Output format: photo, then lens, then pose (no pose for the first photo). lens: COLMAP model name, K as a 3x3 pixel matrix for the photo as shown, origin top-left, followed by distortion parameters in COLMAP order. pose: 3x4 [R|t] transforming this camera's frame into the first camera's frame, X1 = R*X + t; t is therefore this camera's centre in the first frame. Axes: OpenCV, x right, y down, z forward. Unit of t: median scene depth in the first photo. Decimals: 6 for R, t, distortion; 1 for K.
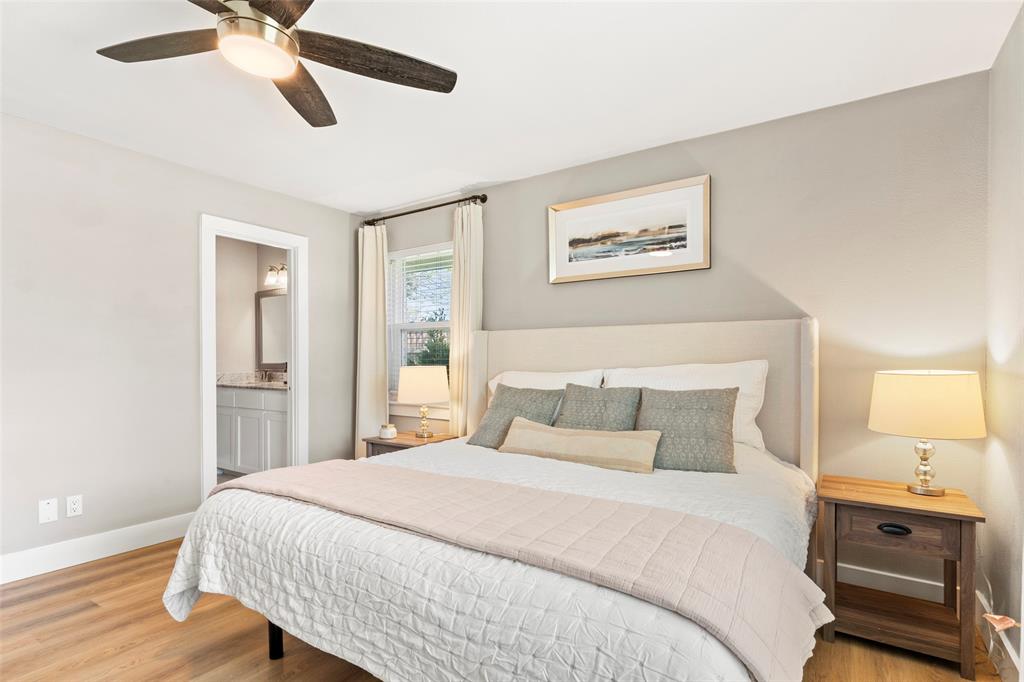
lens RADIAL K [[503.7, 0, 511.3], [0, 503.7, 365.5], [0, 0, 1]] dist [-0.000564, 0.000063]
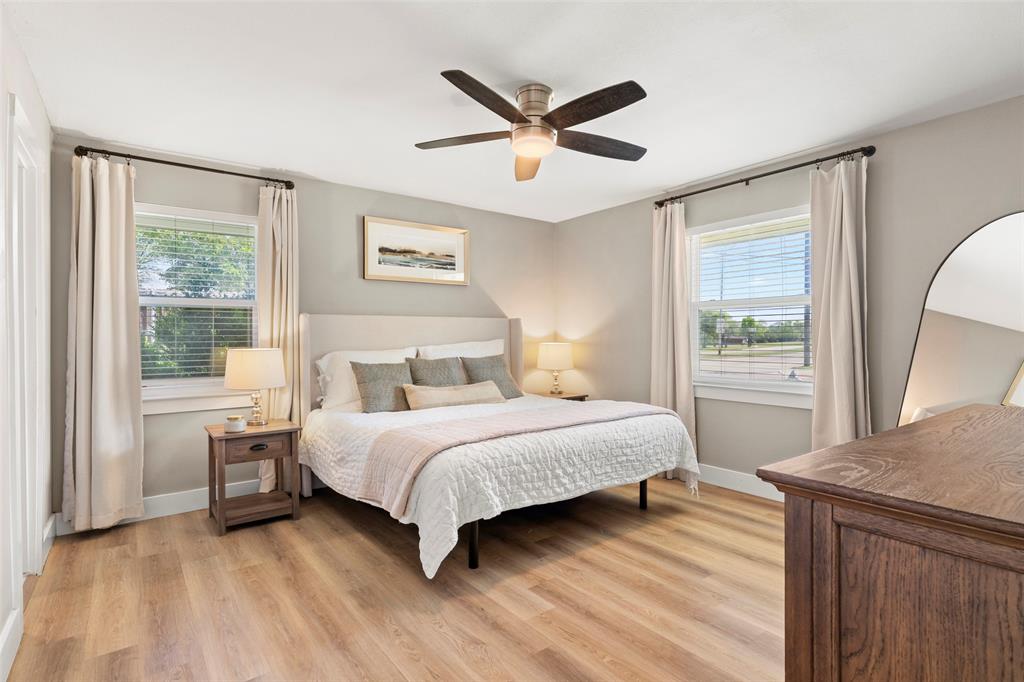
lens RADIAL K [[498.2, 0, 506.1], [0, 498.2, 339.0], [0, 0, 1]] dist [-0.000640, -0.001098]
pose [[0.326480, -0.008112, 0.945169, -1.039587], [0.019682, 0.999805, 0.001783, -0.011559], [-0.944999, 0.018020, 0.326576, 0.302242]]
